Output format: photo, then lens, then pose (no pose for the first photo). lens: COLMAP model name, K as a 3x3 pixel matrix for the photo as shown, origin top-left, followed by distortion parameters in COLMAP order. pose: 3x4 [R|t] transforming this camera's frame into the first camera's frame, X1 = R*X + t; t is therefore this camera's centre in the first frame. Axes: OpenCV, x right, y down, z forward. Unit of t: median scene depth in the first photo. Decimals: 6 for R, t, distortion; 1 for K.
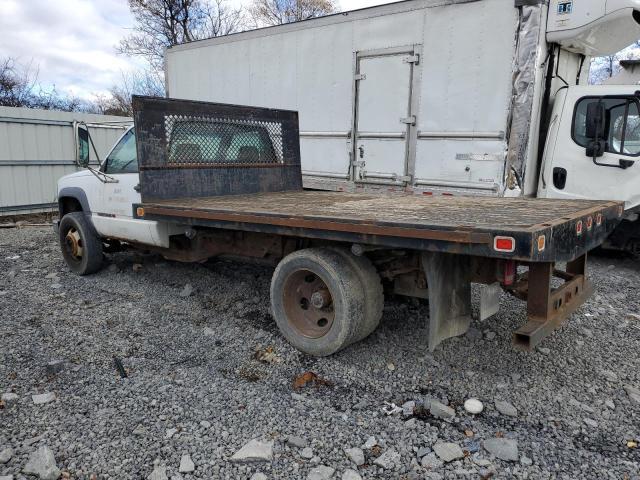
lens RADIAL K [[507.3, 0, 318.9], [0, 507.3, 237.9], [0, 0, 1]] dist [0.001297, 0.023075]
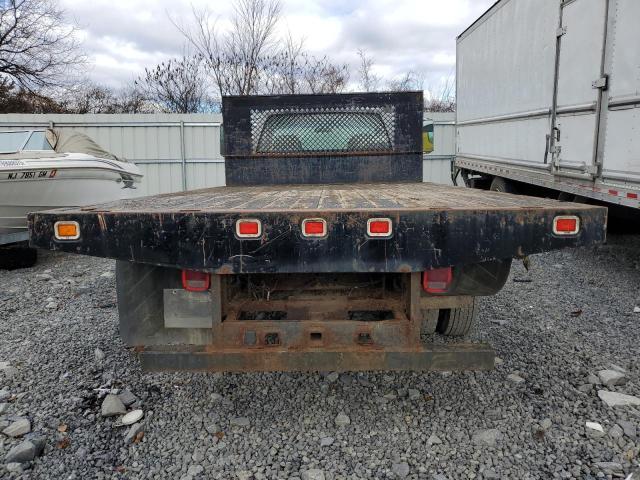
lens RADIAL K [[507.3, 0, 318.7], [0, 507.3, 238.4], [0, 0, 1]] dist [0.001297, 0.023075]
pose [[0.613457, 0.110310, -0.781986, 0.503105], [-0.103471, 0.992888, 0.058888, -0.028213], [0.782921, 0.044788, 0.620507, 0.300207]]
